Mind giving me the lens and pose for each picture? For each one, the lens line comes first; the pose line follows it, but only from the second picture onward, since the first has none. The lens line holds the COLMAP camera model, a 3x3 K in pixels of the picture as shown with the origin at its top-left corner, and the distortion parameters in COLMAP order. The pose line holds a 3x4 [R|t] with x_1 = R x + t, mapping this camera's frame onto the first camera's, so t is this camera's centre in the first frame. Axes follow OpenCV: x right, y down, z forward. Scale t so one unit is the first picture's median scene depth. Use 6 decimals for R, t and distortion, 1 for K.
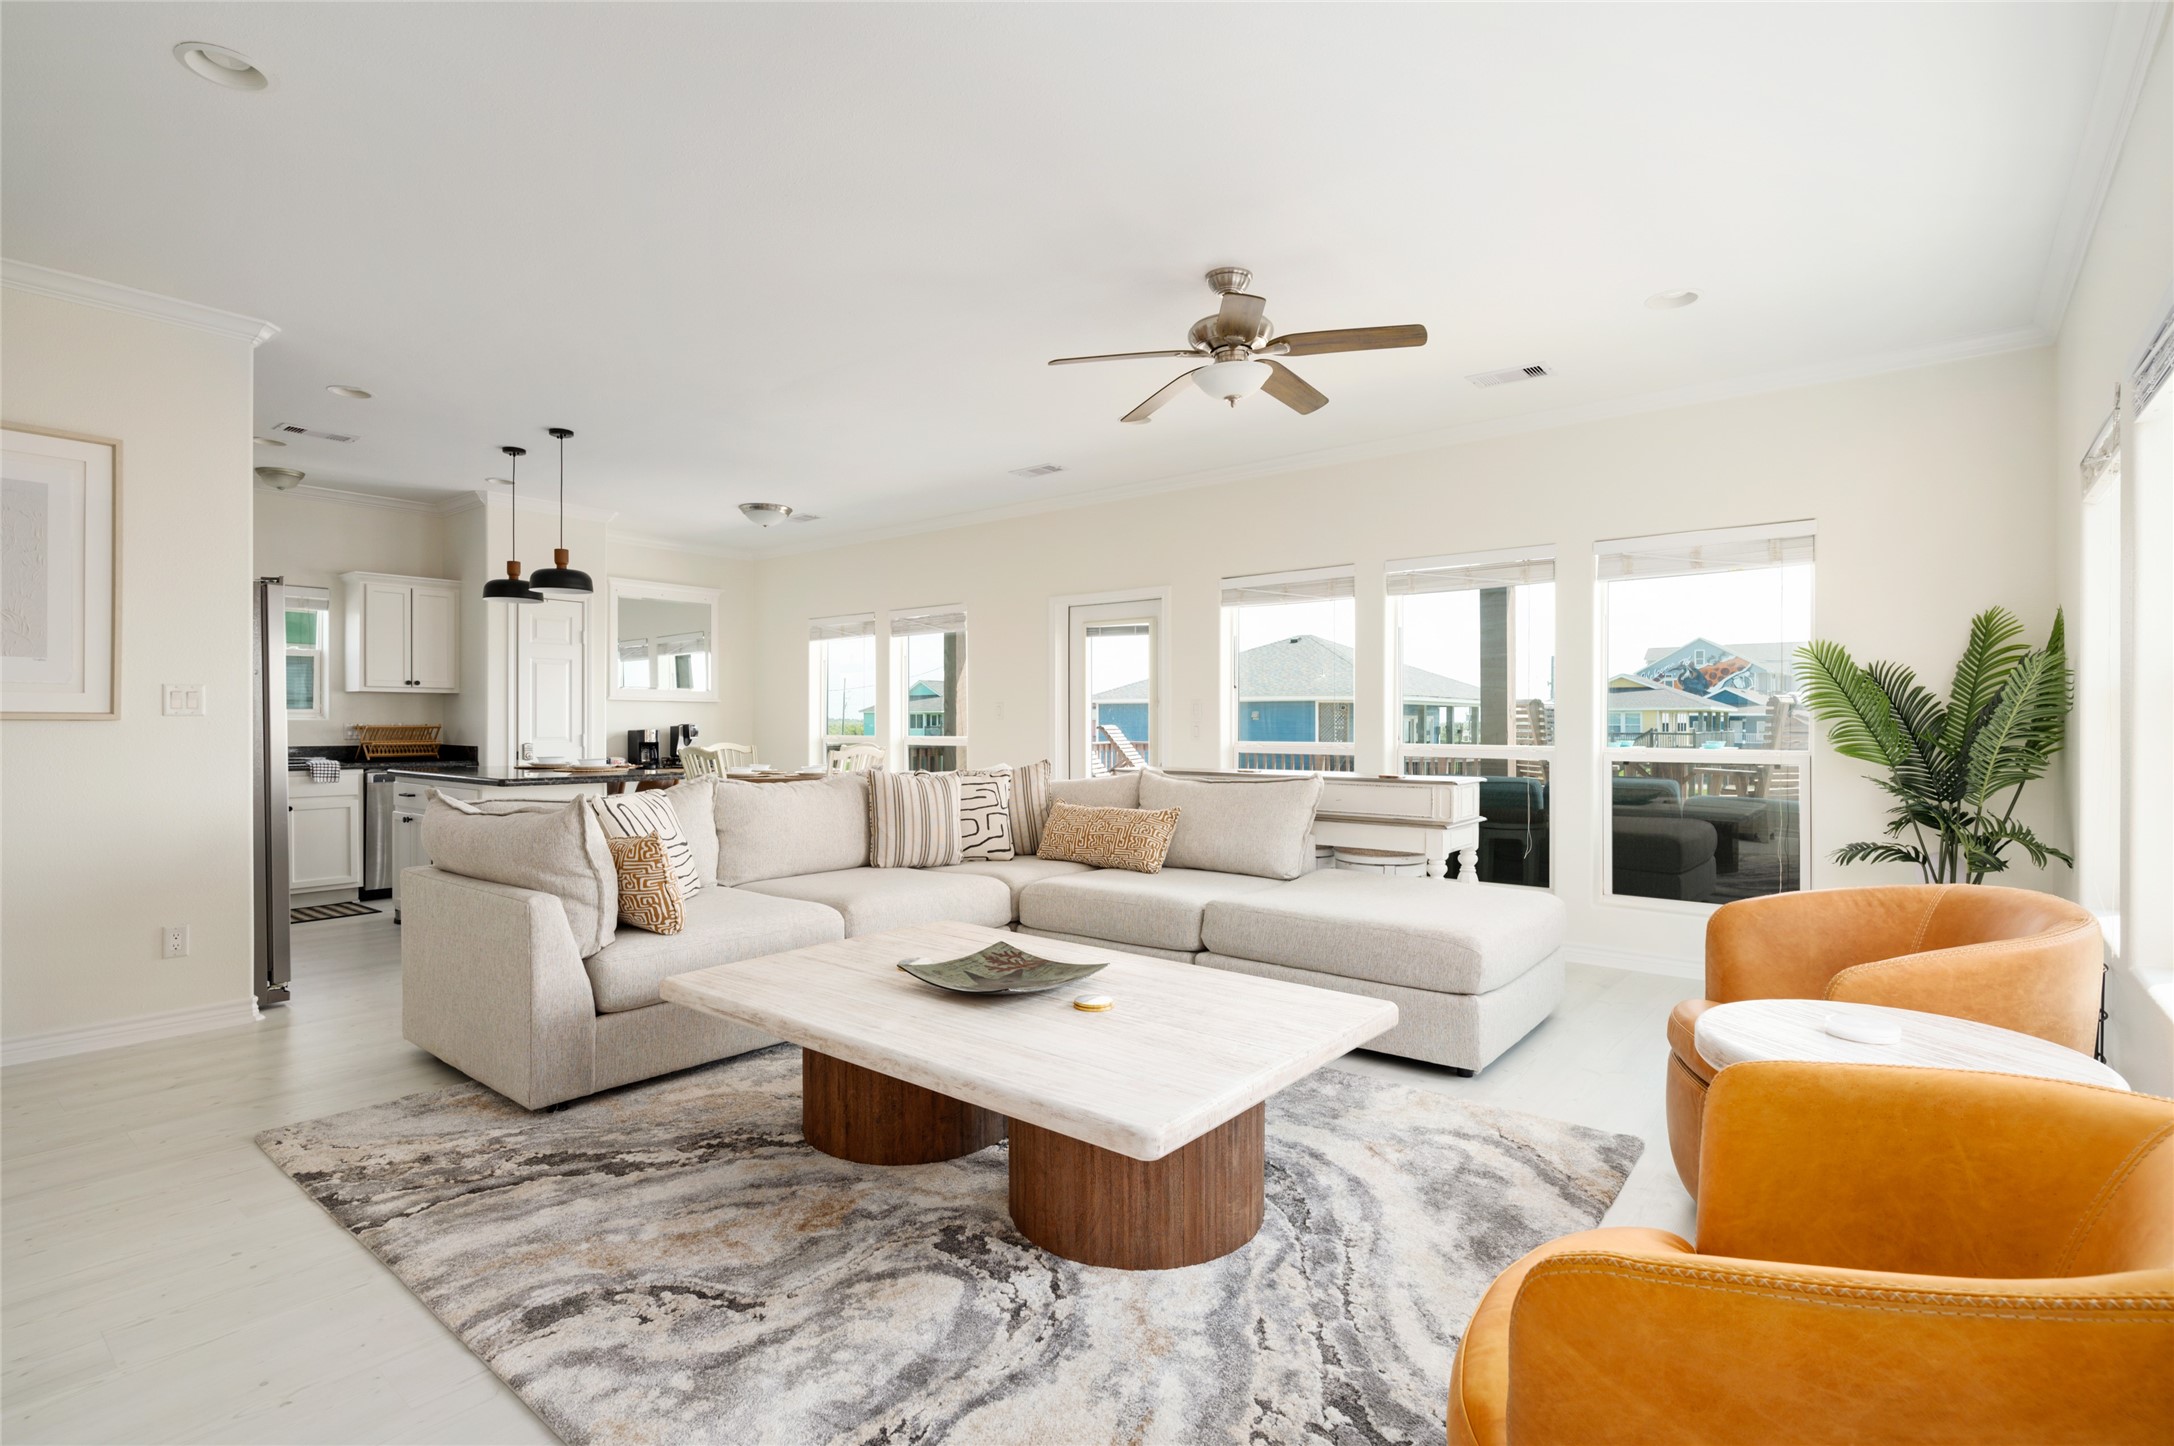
lens RADIAL K [[1027.3, 0, 1080.9], [0, 1027.3, 726.4], [0, 0, 1]] dist [-0.002103, 0.000149]
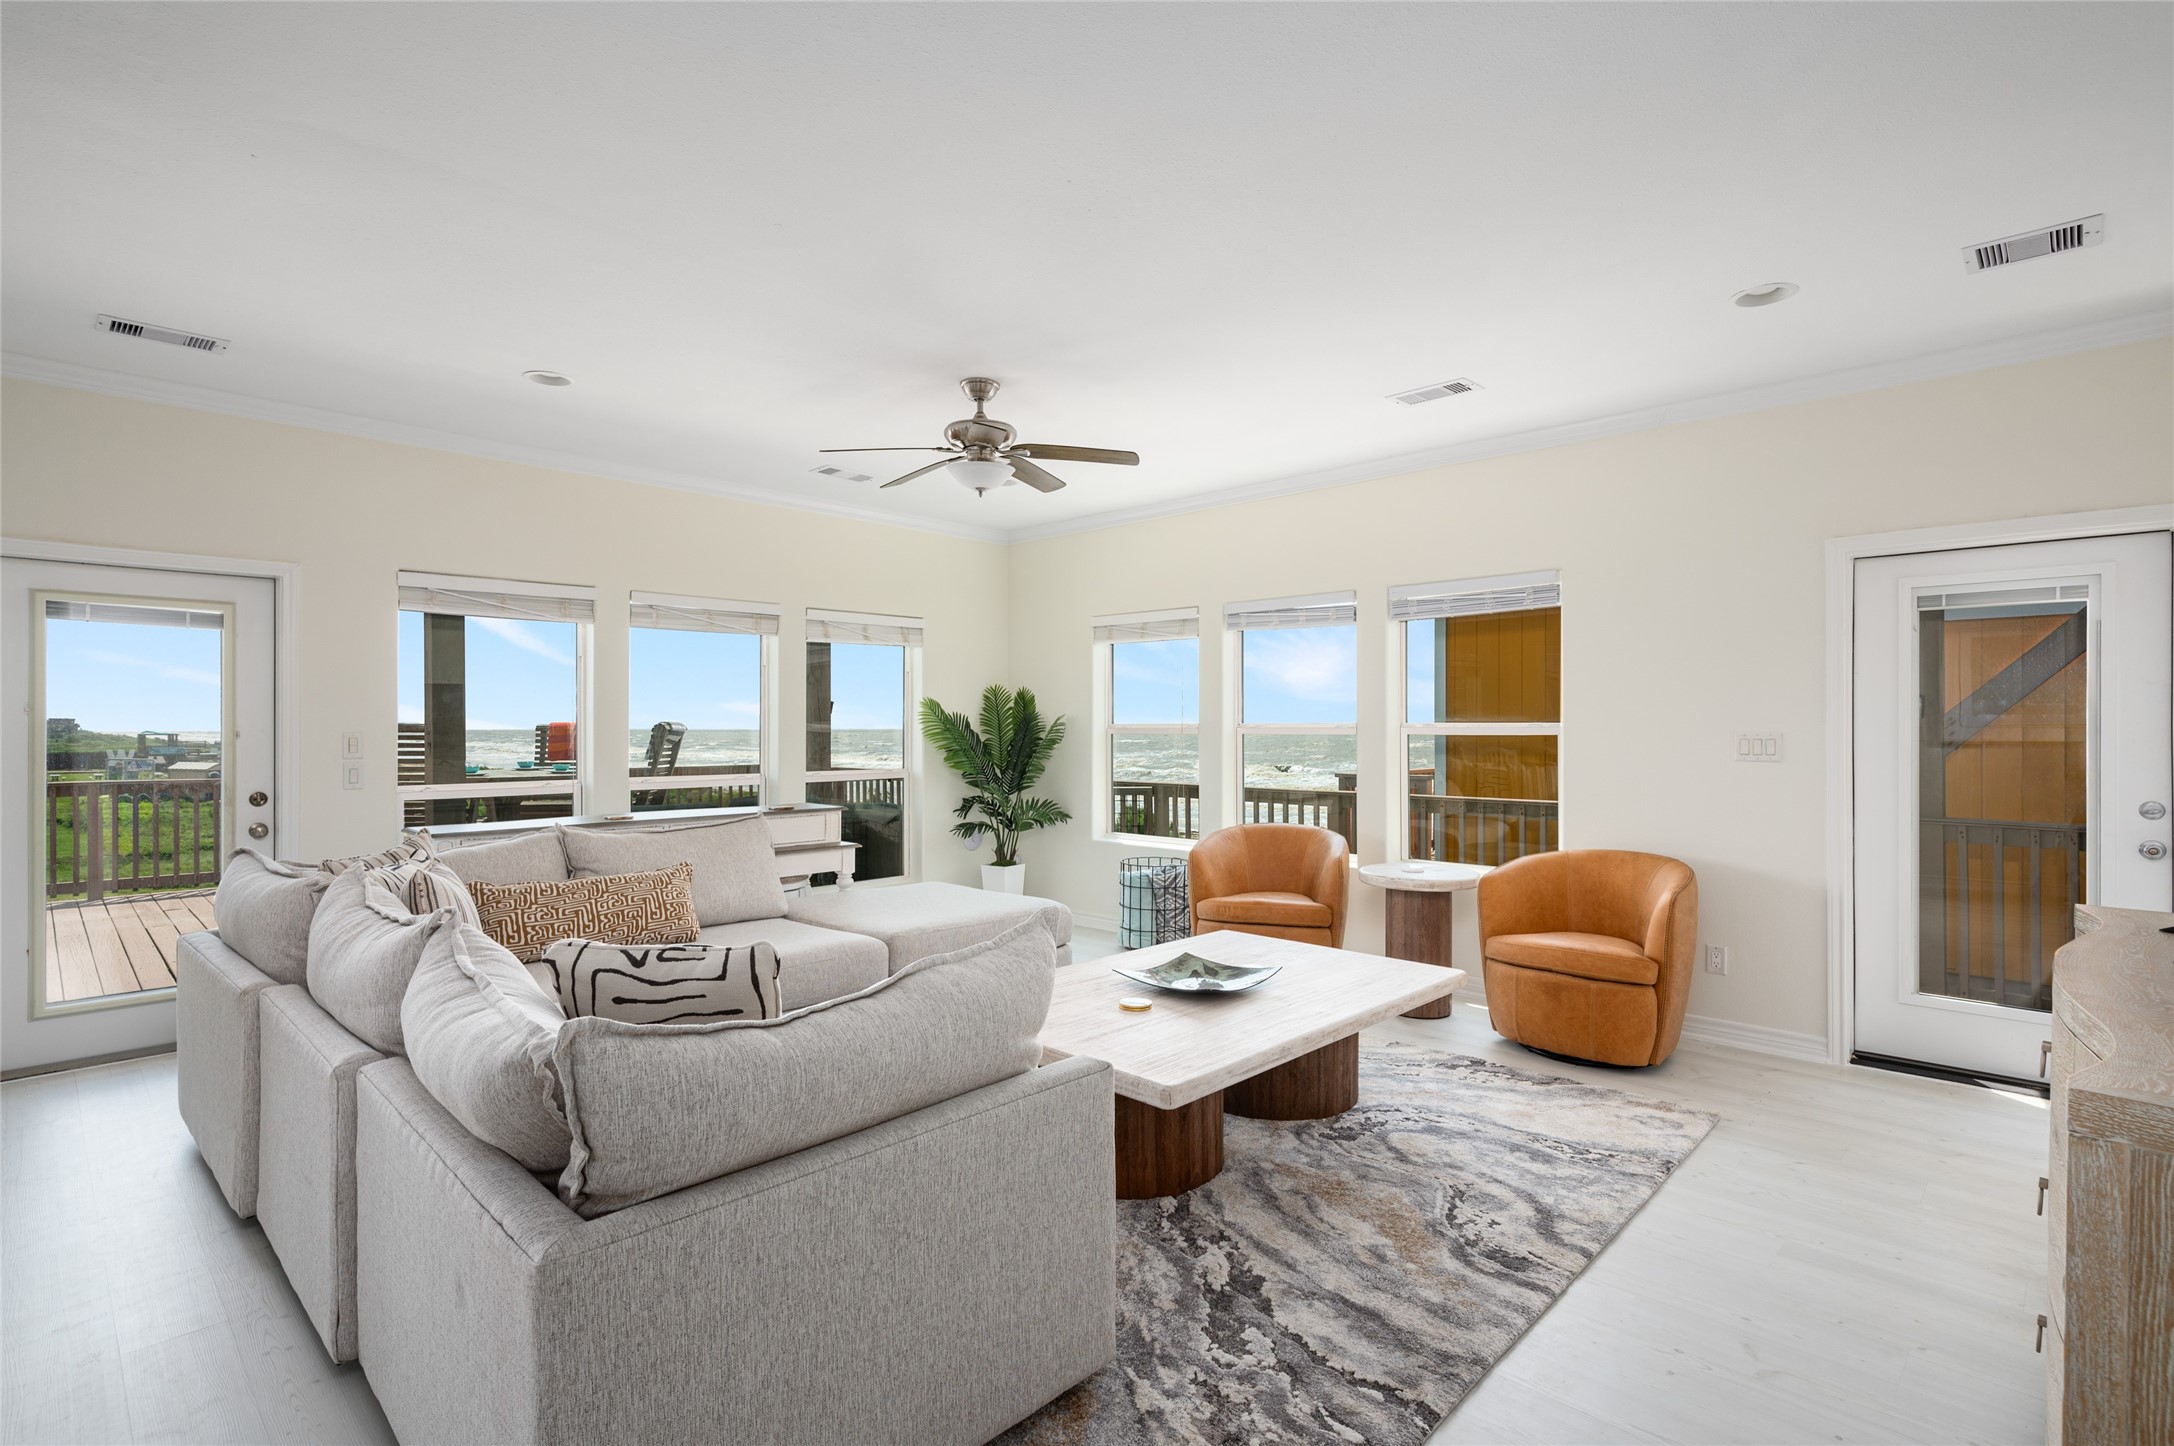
lens RADIAL K [[1027.3, 0, 1081.7], [0, 1027.3, 719.0], [0, 0, 1]] dist [-0.002103, 0.000149]
pose [[0.095262, -0.000735, 0.995452, -1.469886], [0.007324, 0.999973, 0.000038, -0.082557], [-0.995425, 0.007287, 0.095264, 1.122966]]
